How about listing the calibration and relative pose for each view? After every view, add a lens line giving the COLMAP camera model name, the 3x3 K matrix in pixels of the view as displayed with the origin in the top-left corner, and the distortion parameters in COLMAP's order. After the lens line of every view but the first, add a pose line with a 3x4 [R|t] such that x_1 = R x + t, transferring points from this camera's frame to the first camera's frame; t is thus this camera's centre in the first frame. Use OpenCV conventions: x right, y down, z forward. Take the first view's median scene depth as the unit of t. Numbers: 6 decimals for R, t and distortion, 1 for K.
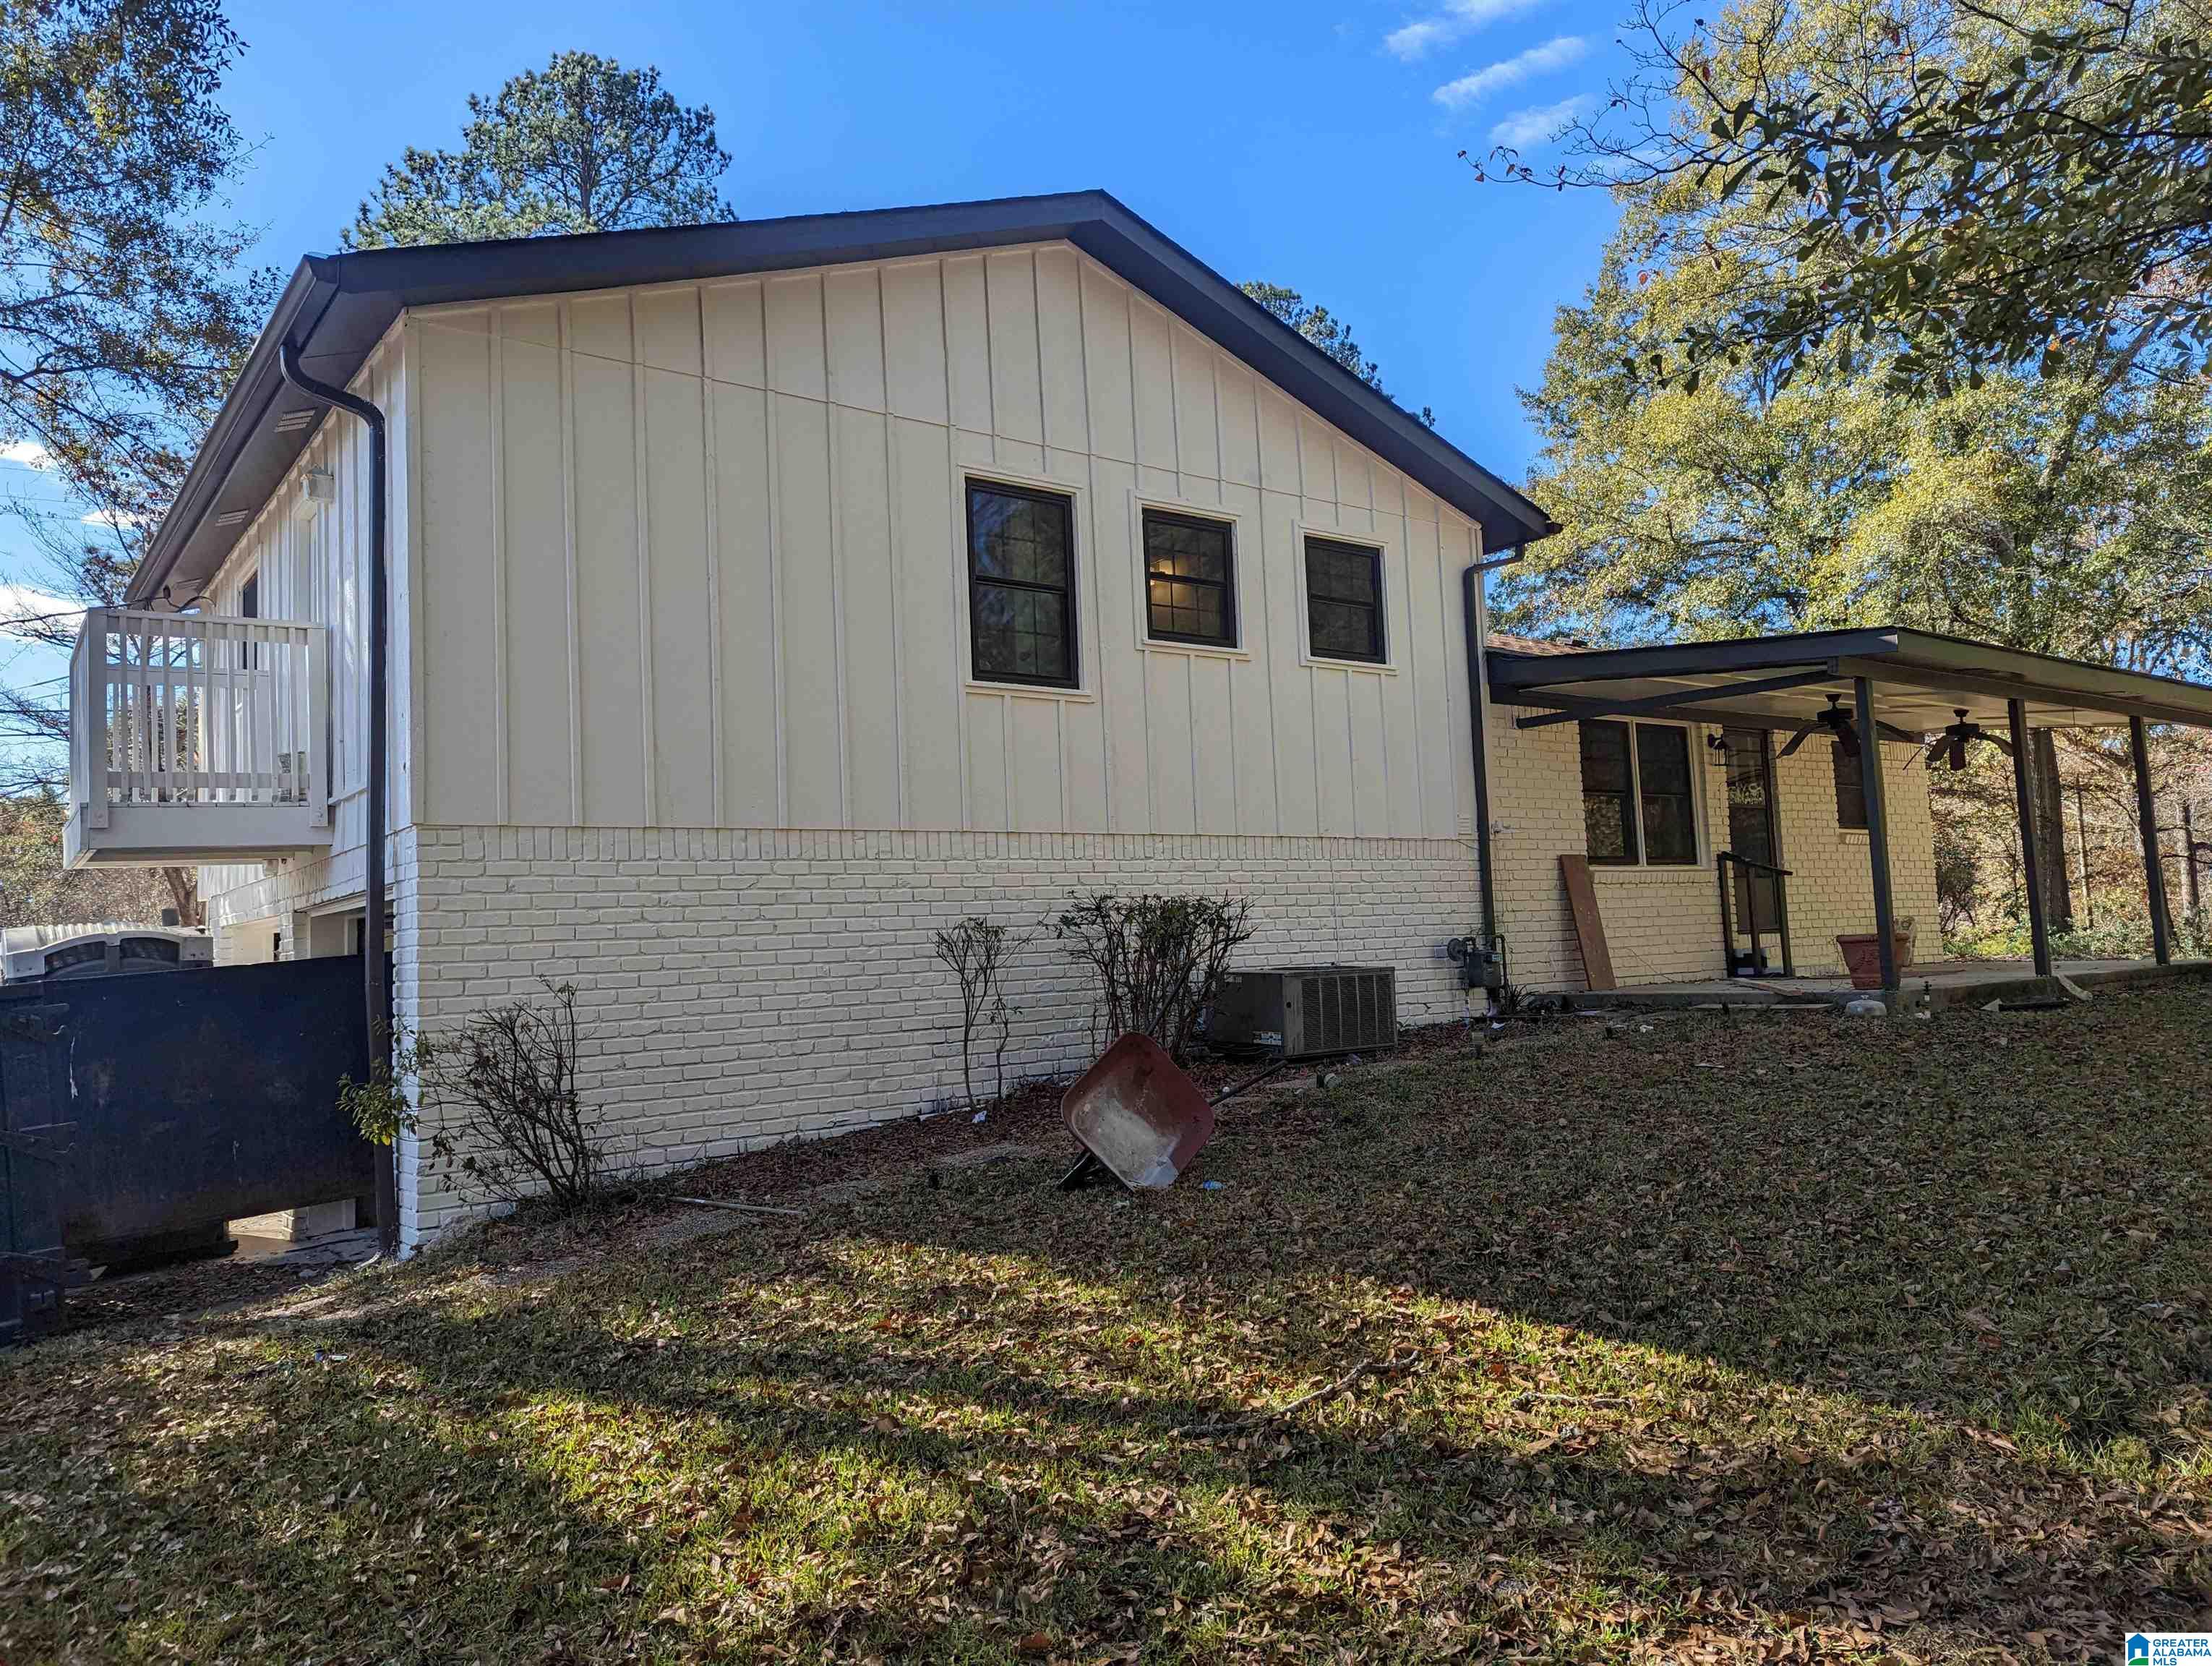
lens RADIAL K [[1556.6, 0, 1120.1], [0, 1556.6, 817.8], [0, 0, 1]] dist [0.075306, -0.065542]
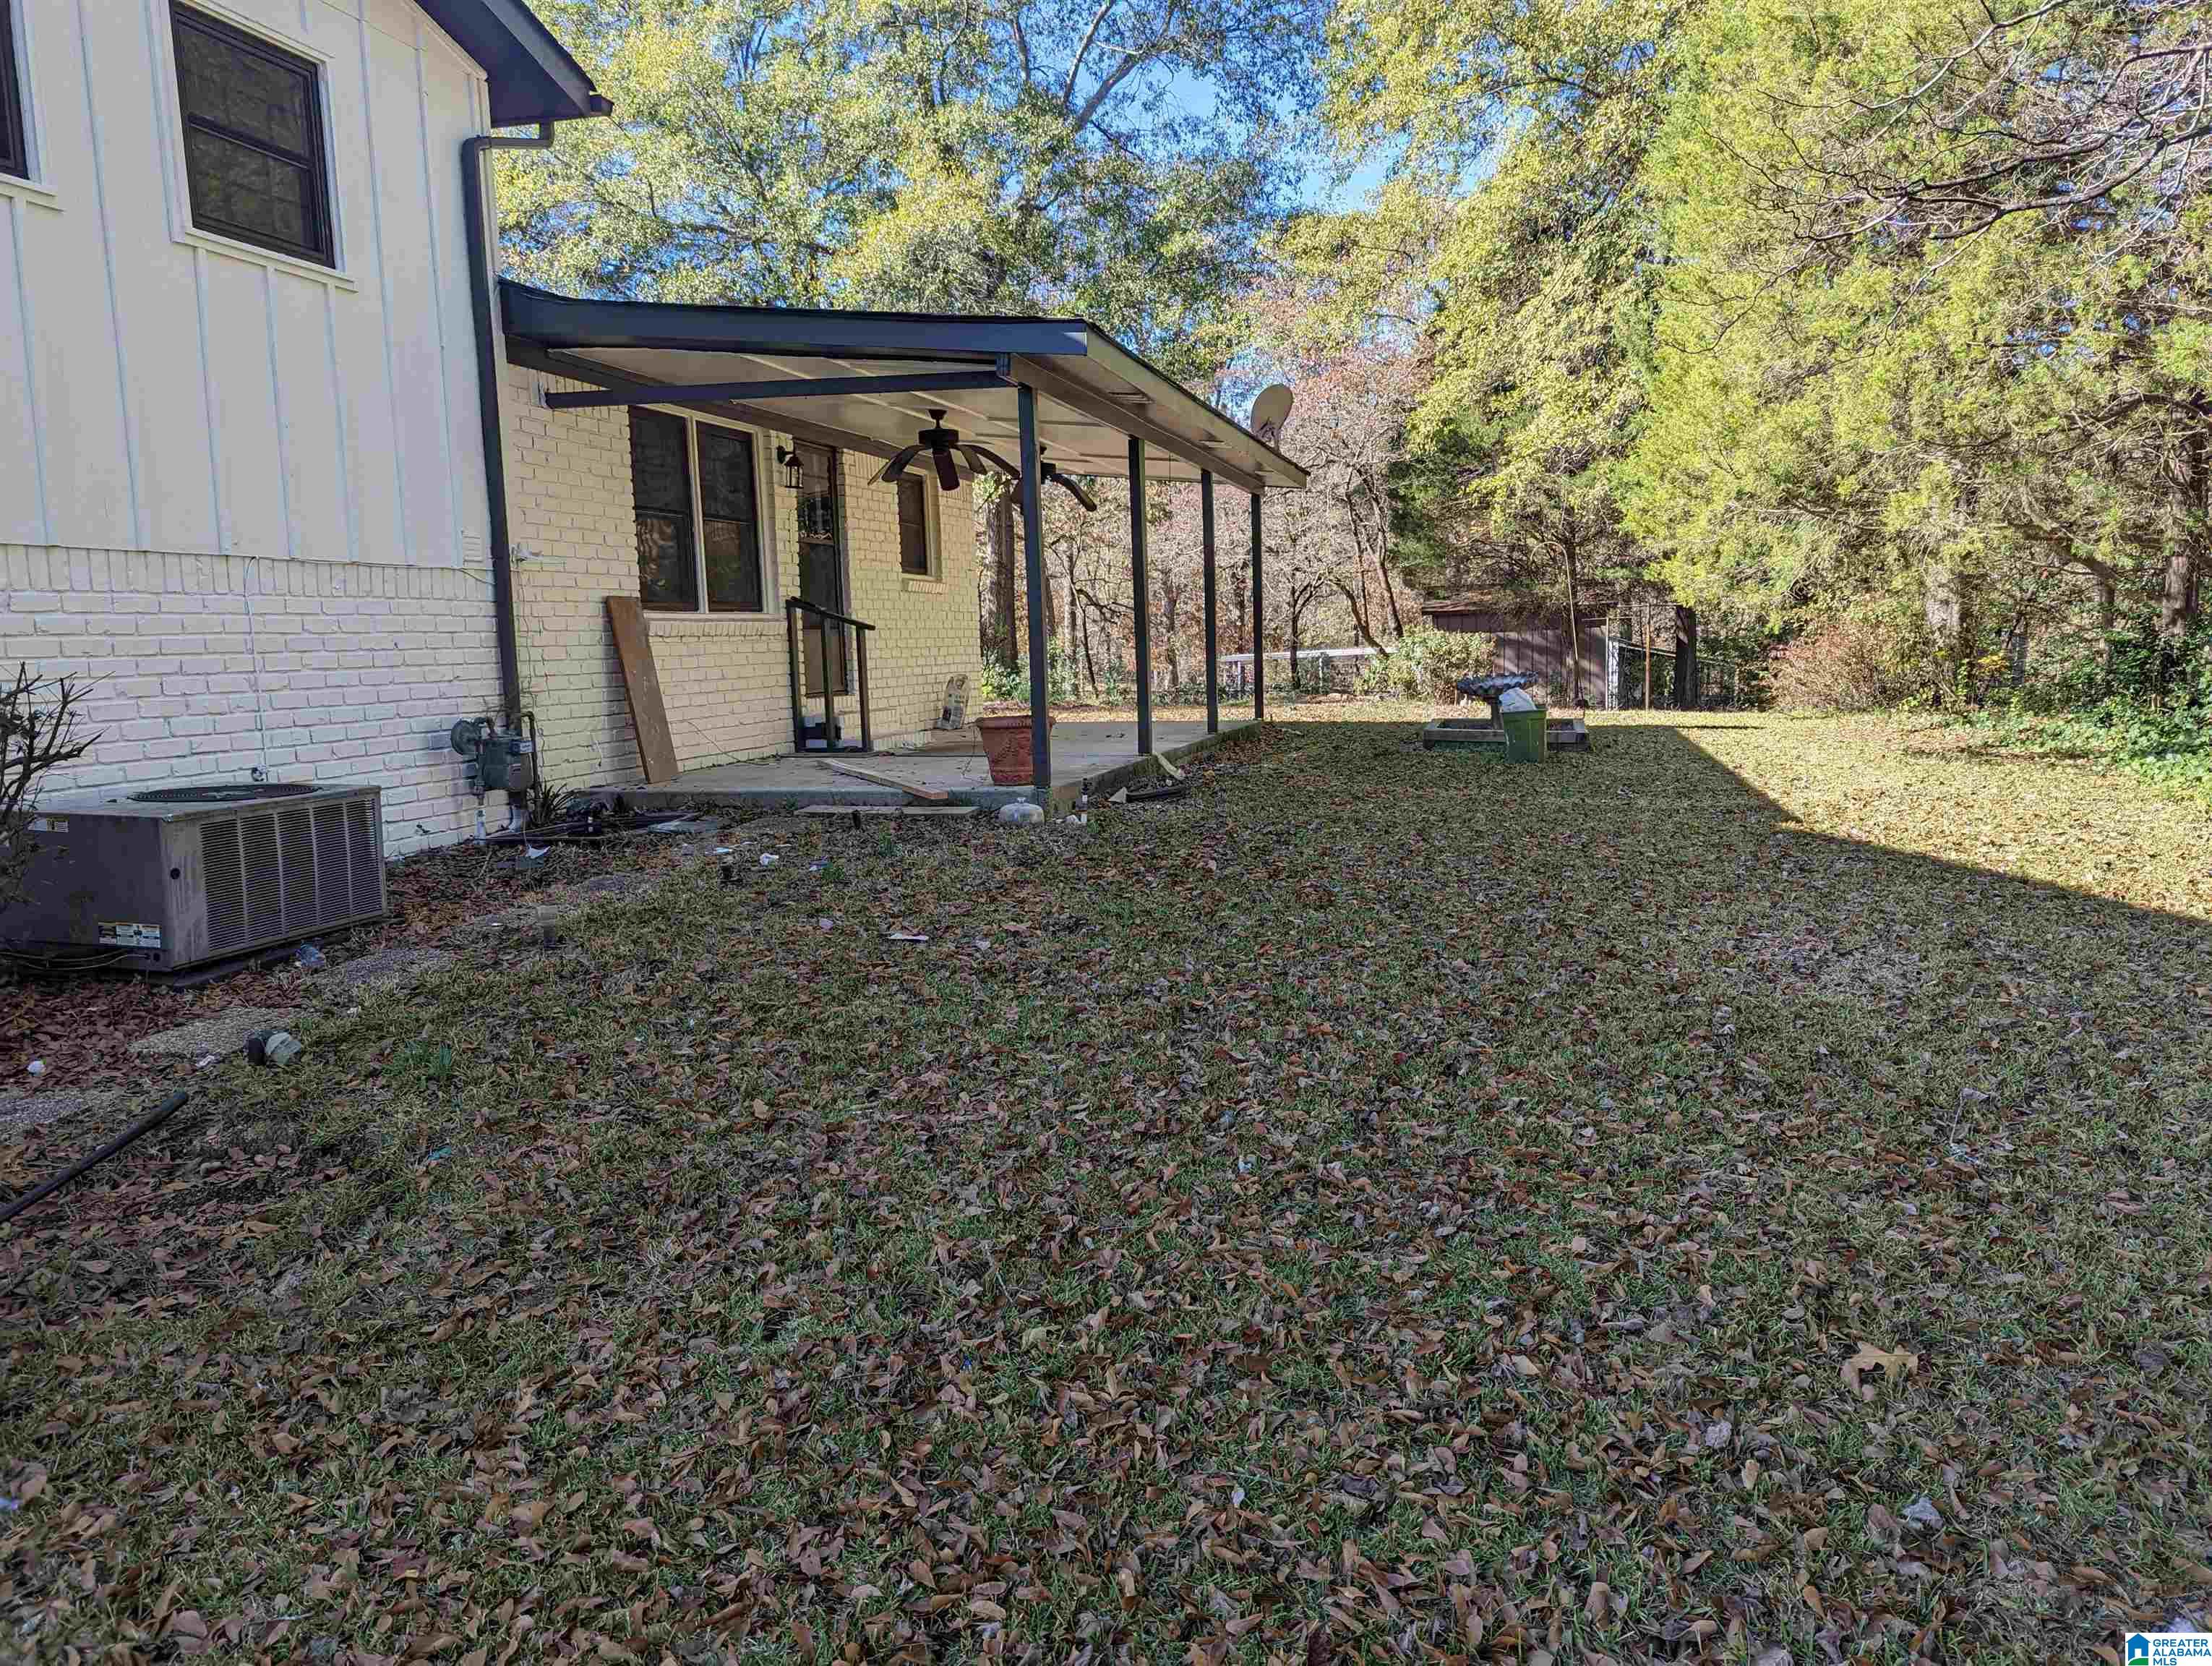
lens RADIAL K [[1556.6, 0, 1120.1], [0, 1556.6, 817.8], [0, 0, 1]] dist [0.075306, -0.065542]
pose [[0.793889, -0.048985, 0.606087, 0.027283], [-0.059863, 0.985611, 0.158072, -0.004139], [-0.605109, -0.161774, 0.779533, 0.285254]]
